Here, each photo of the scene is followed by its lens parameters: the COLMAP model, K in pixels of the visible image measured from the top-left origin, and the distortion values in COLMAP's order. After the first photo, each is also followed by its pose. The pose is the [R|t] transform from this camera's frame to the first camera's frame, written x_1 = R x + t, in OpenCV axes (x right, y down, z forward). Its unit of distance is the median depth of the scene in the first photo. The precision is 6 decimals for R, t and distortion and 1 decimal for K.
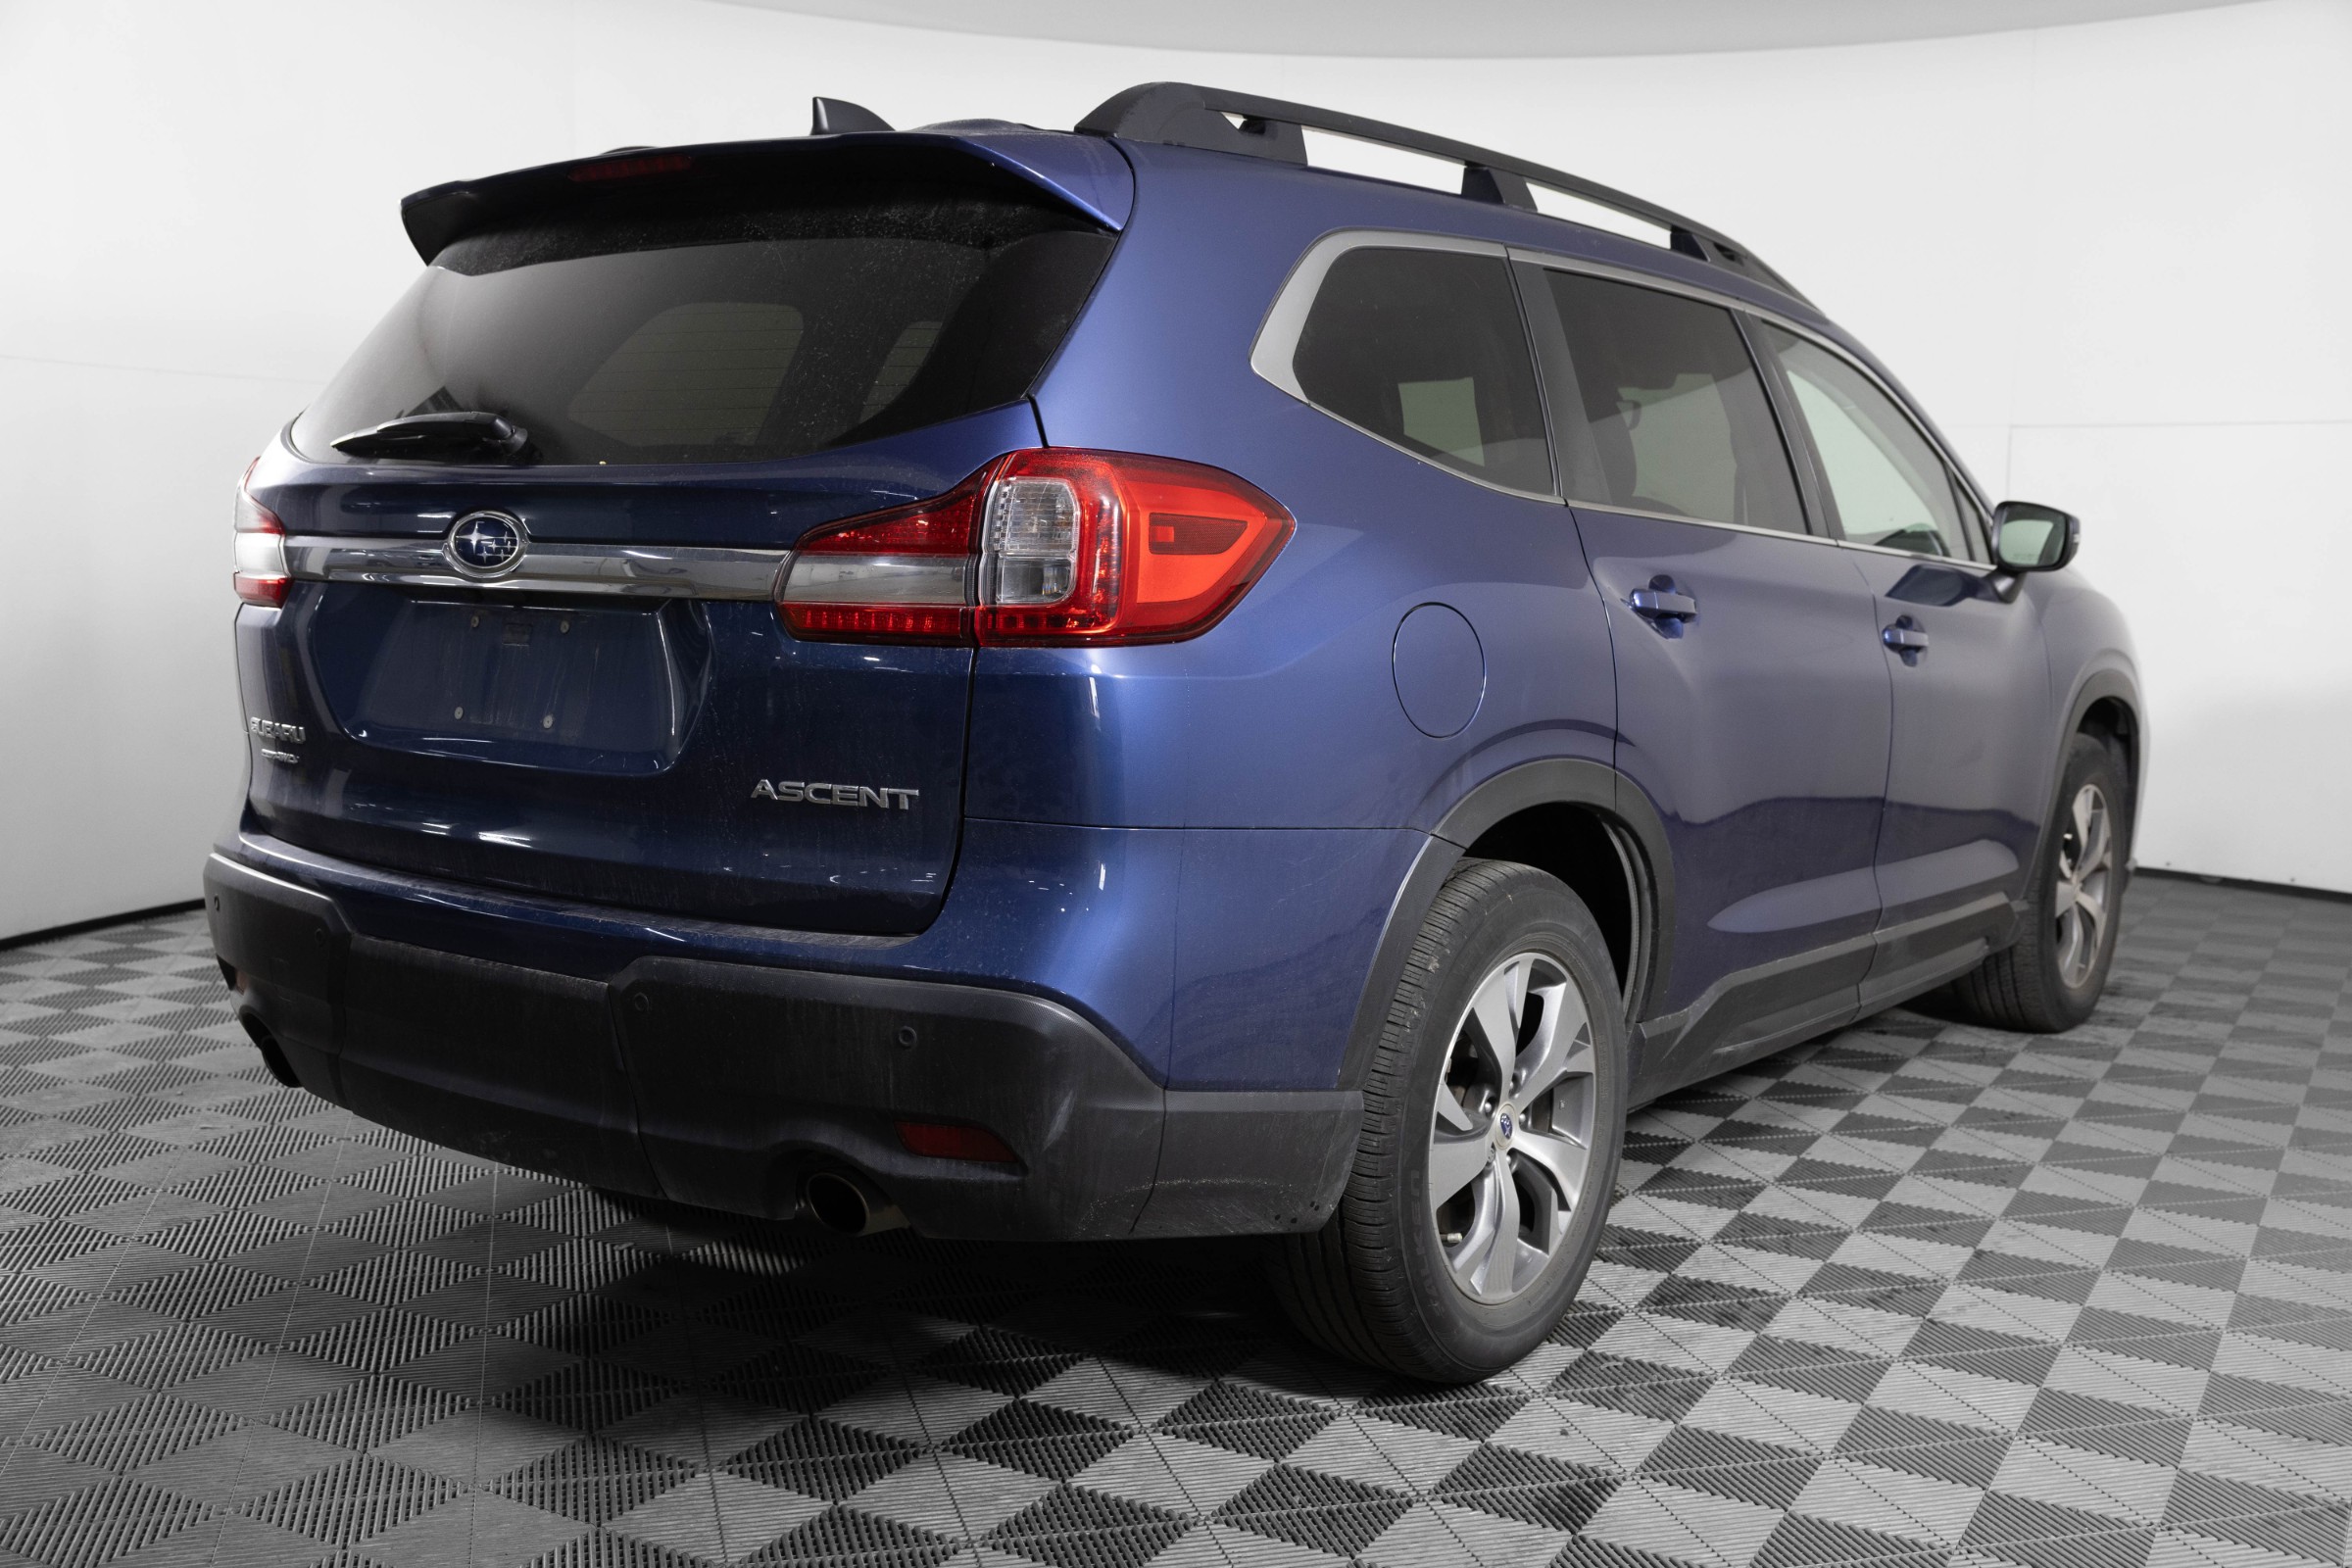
lens RADIAL K [[2304.3, 0, 1176.0], [0, 2304.3, 784.0], [0, 0, 1]] dist [-0.005460, -0.000341]
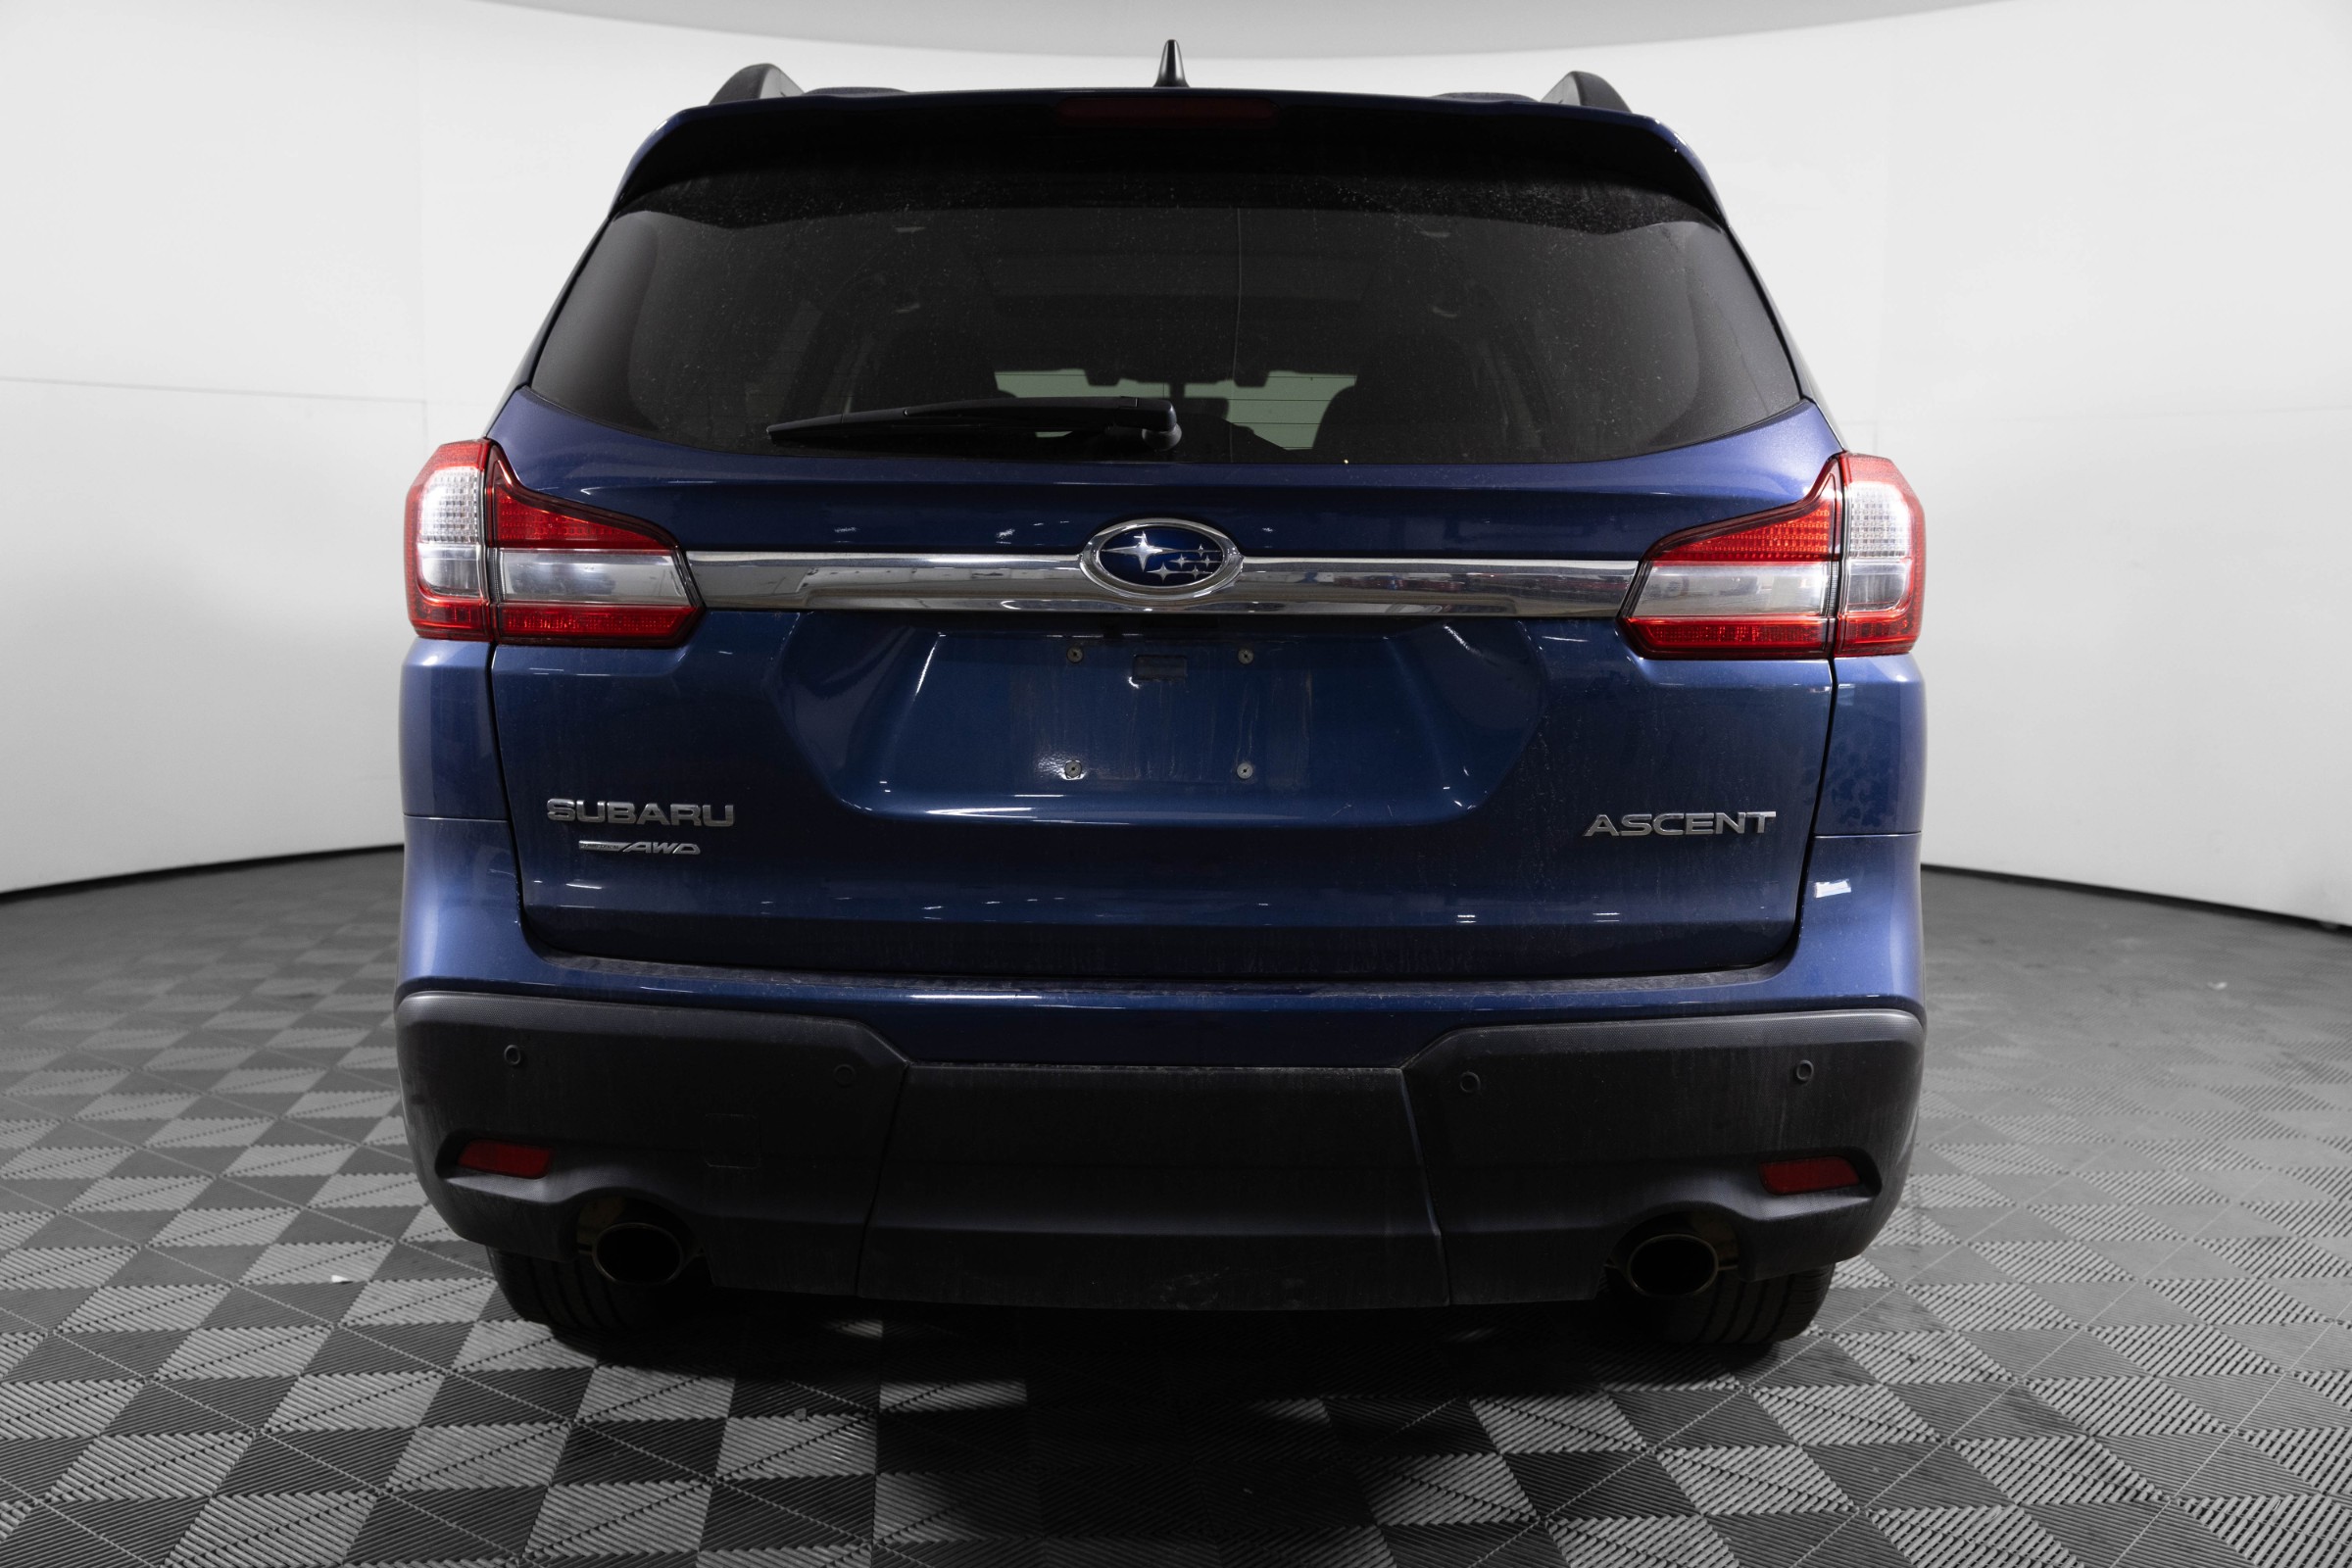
lens RADIAL K [[2275.7, 0, 1176.0], [0, 2275.7, 784.0], [0, 0, 1]] dist [-0.020777, -0.001711]
pose [[0.819091, -0.073076, 0.568990, -0.774442], [0.071330, 0.997130, 0.025380, -0.045719], [-0.569211, 0.019798, 0.821953, 0.342281]]
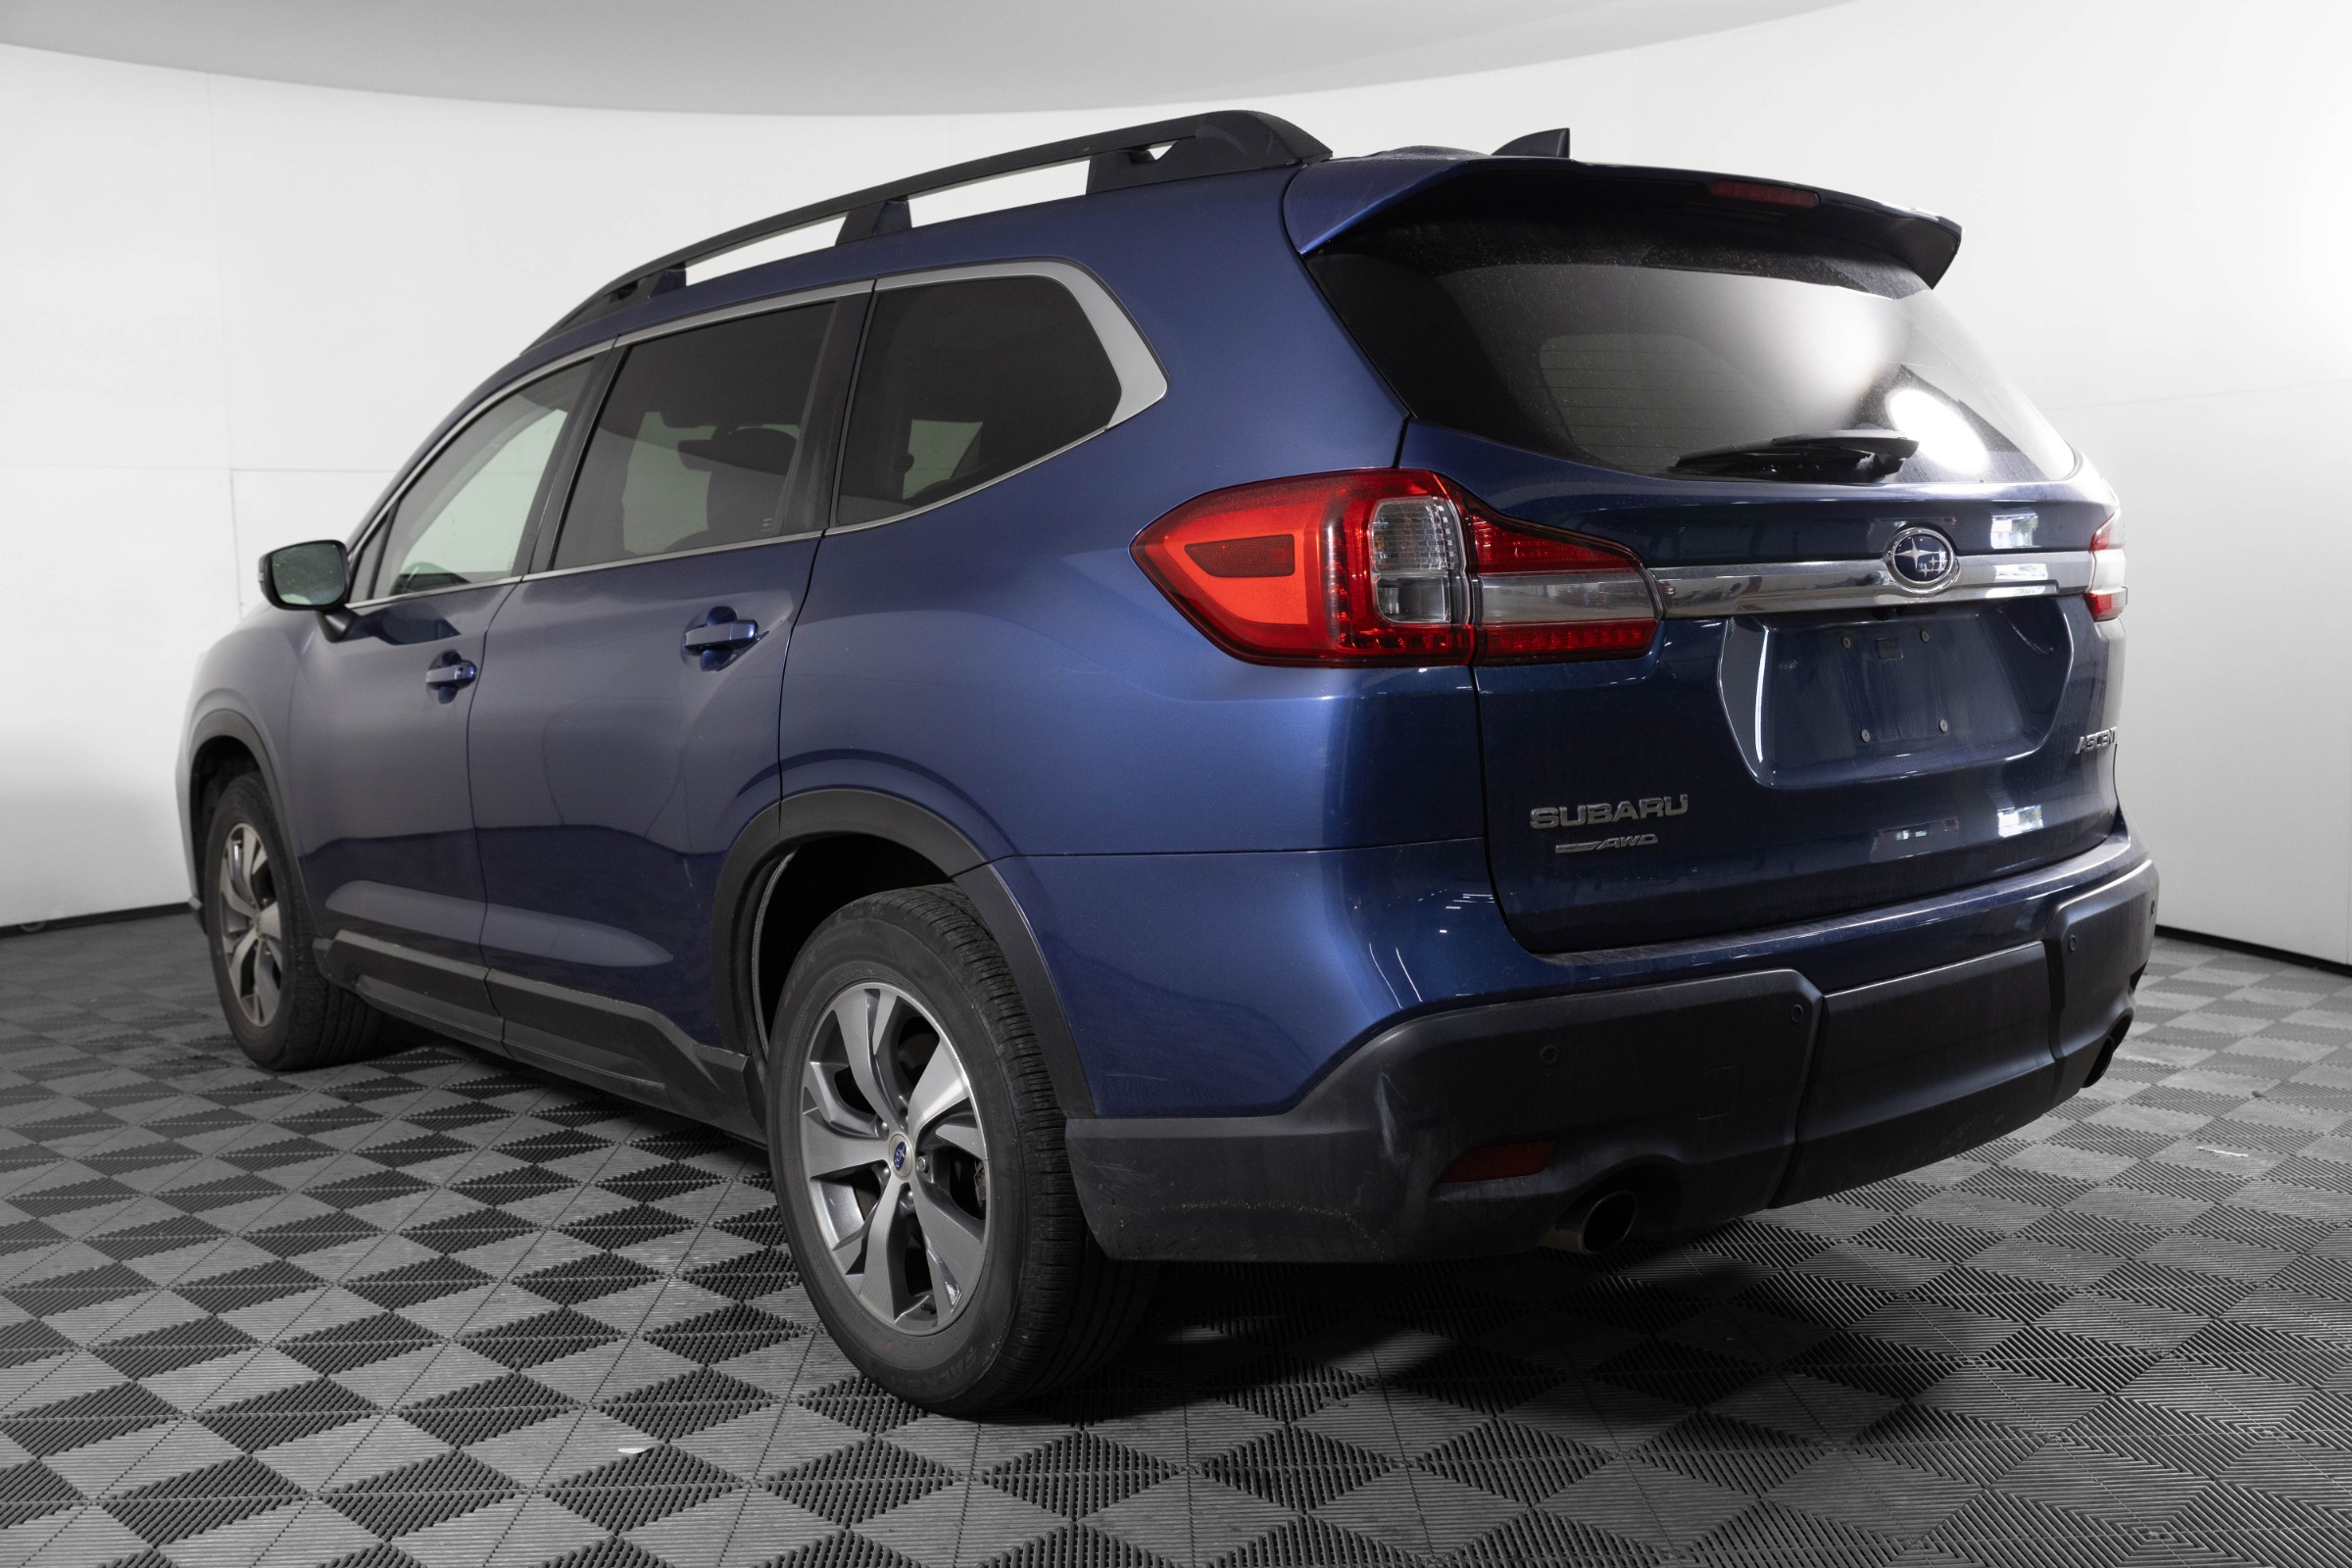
lens RADIAL K [[2145.0, 0, 1176.0], [0, 2145.0, 784.0], [0, 0, 1]] dist [0.002077, 0.006892]
pose [[0.289448, -0.126840, 0.948753, -1.328044], [0.149514, 0.985006, 0.086073, -0.139707], [-0.945444, 0.116939, 0.304073, 1.054397]]
